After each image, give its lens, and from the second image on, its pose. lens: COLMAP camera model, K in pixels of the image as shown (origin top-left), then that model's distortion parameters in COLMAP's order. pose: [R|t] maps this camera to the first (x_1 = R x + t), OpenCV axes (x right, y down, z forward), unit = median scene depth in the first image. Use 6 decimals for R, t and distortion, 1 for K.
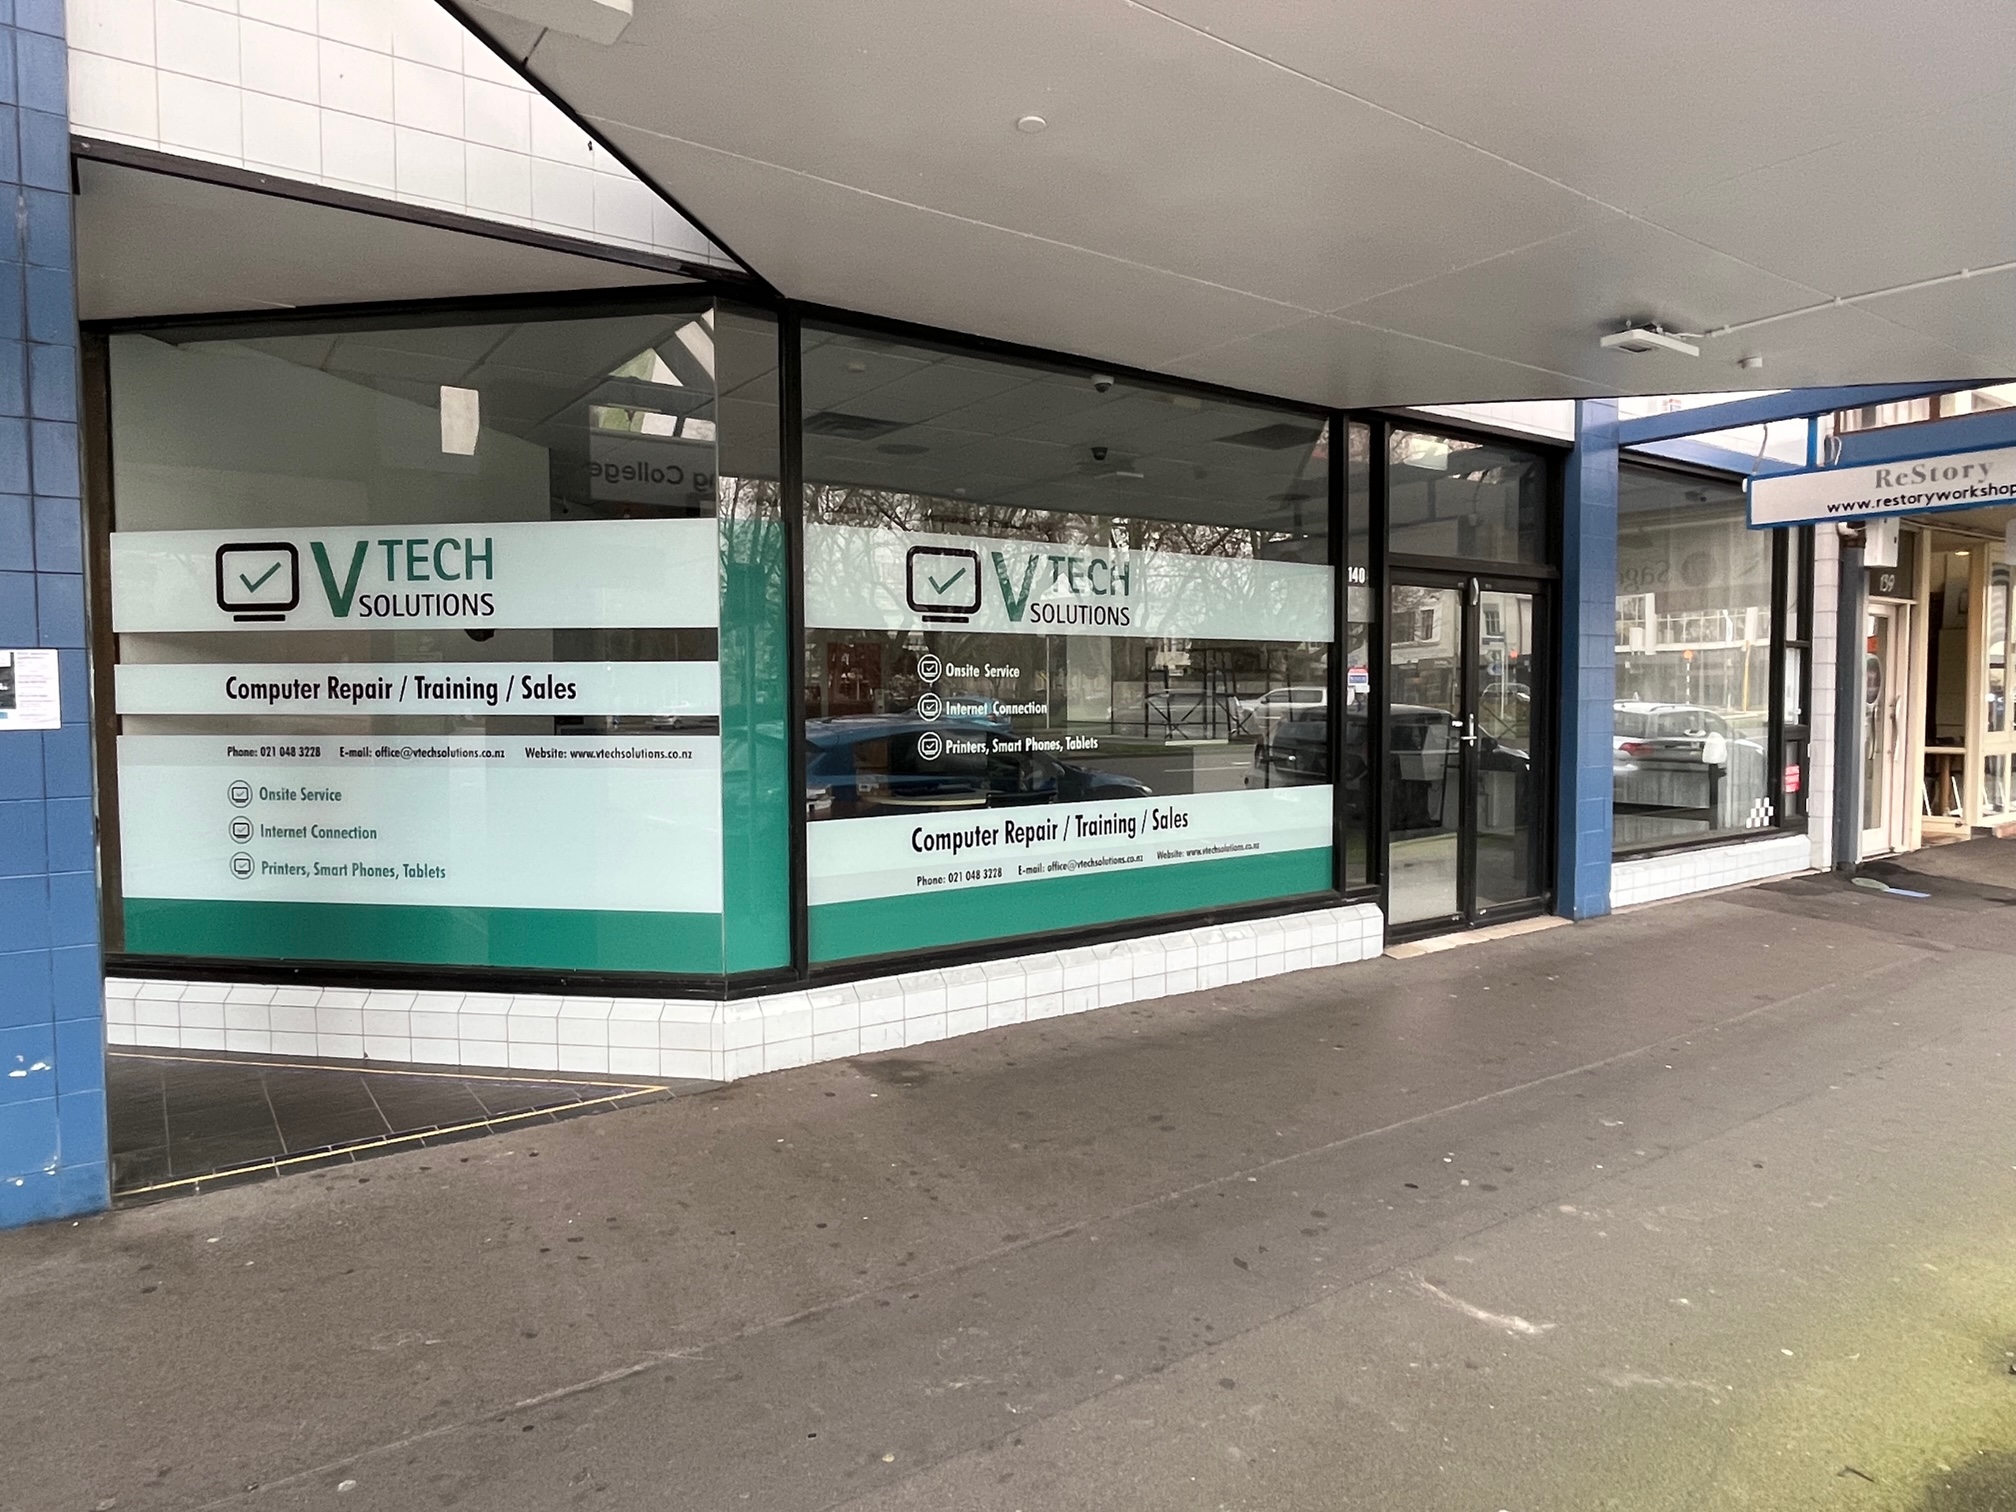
lens RADIAL K [[1235.4, 0, 1007.7], [0, 1235.4, 753.8], [0, 0, 1]] dist [-0.000012, -0.000015]
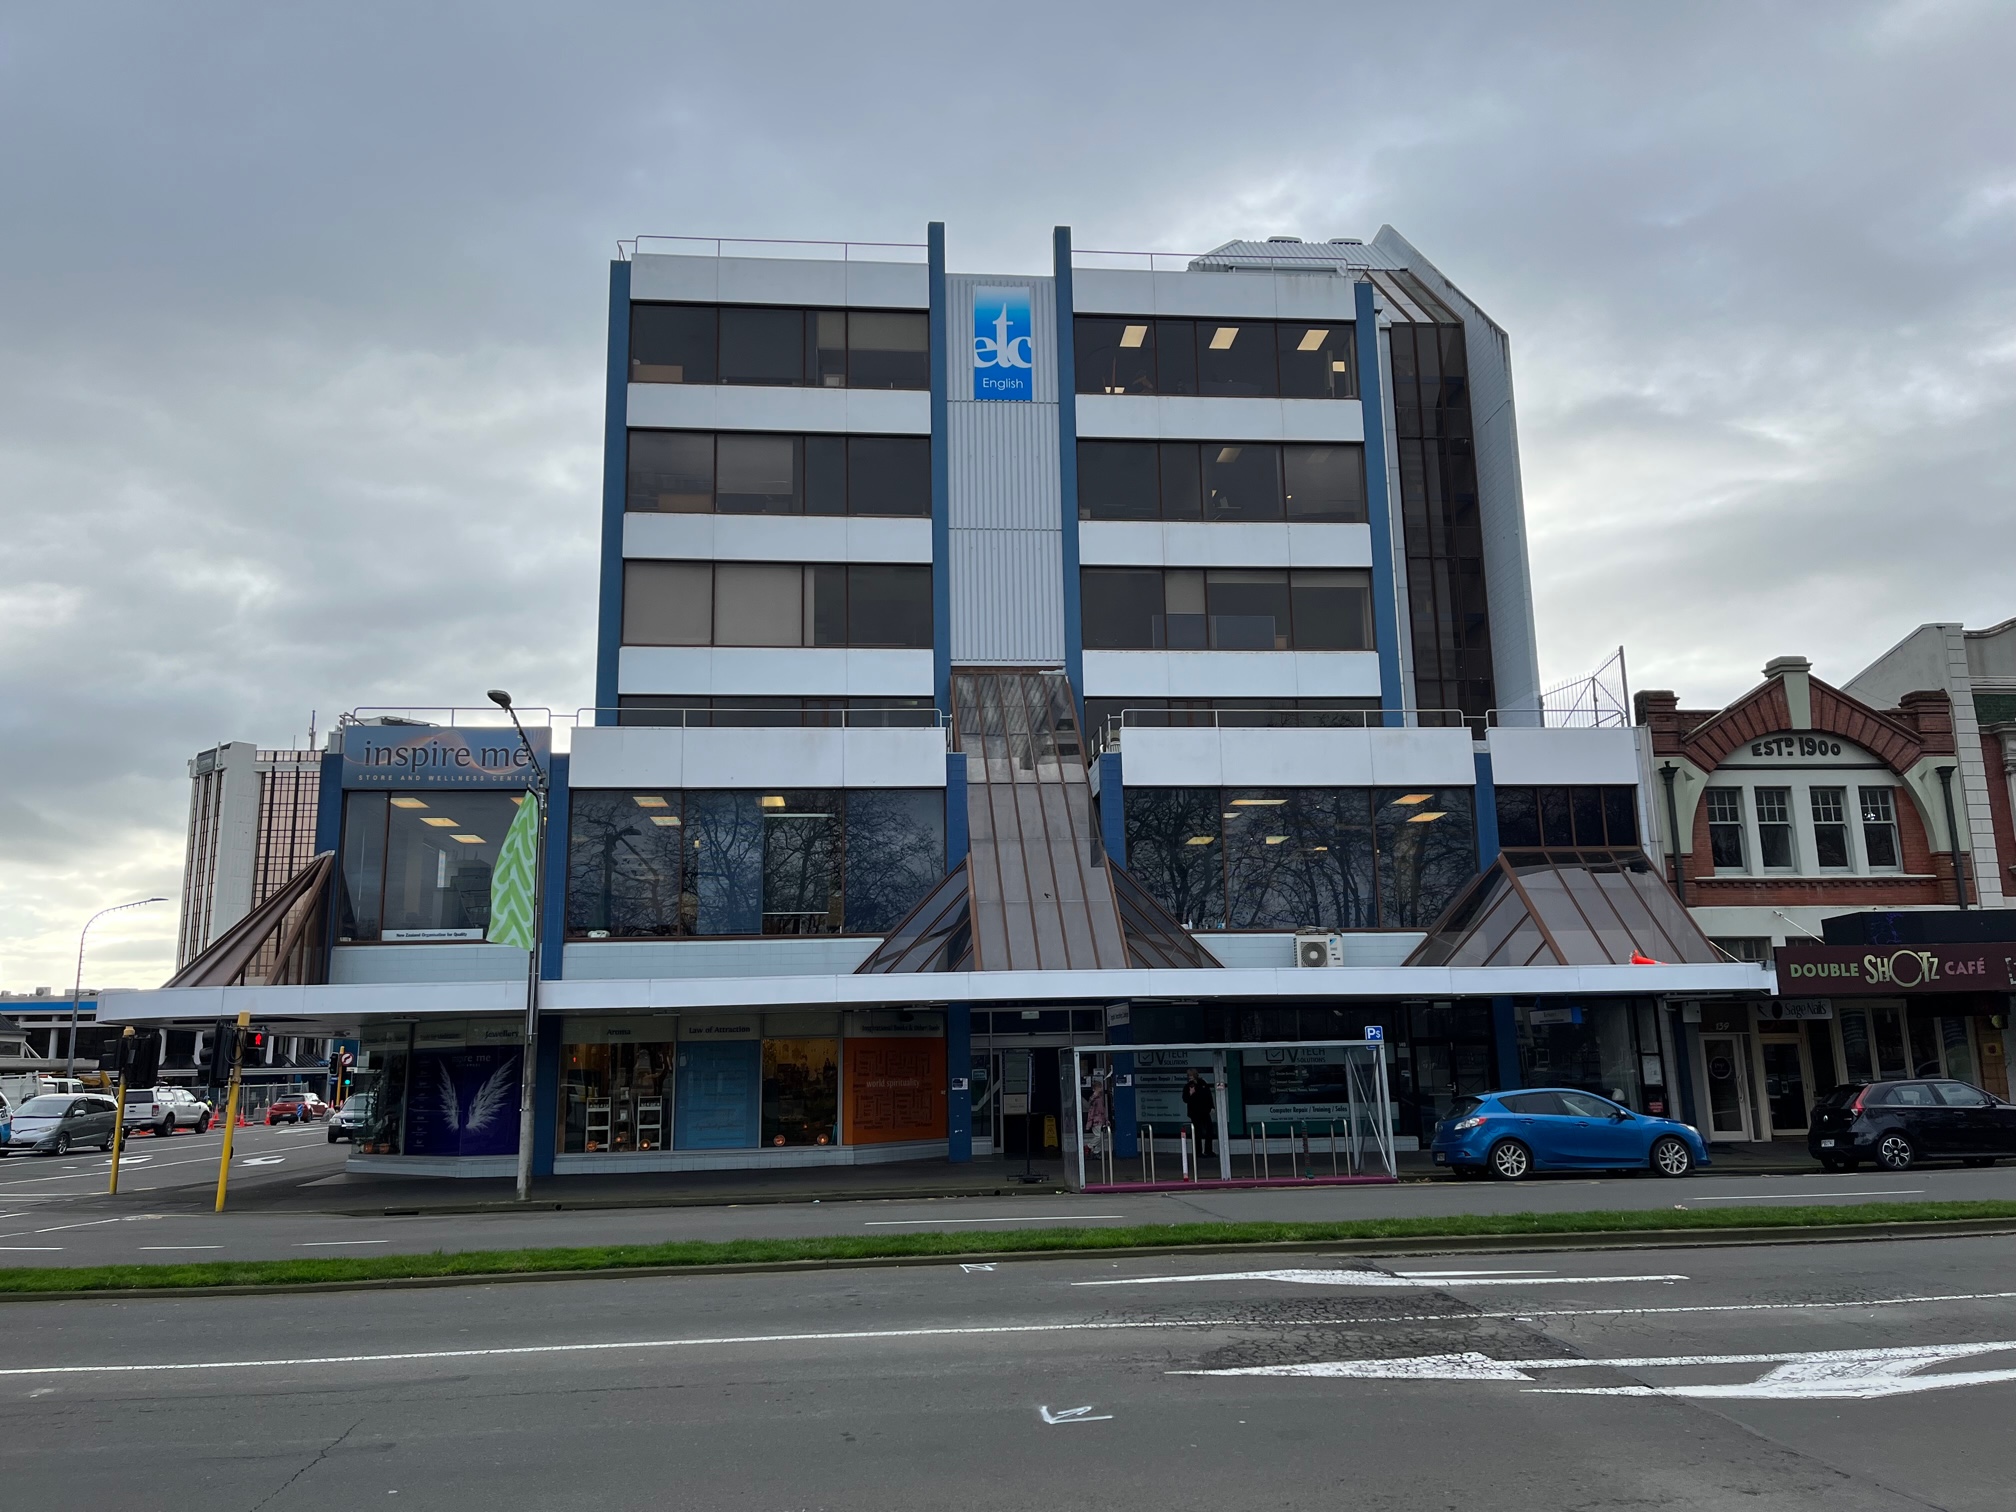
lens RADIAL K [[1522.9, 0, 1007.4], [0, 1522.9, 754.6], [0, 0, 1]] dist [0.000454, 0.000016]
pose [[0.867201, -0.110925, -0.485447, 2.006520], [-0.010264, 0.970685, -0.240137, 0.156251], [0.497853, 0.213229, 0.840640, -4.642876]]
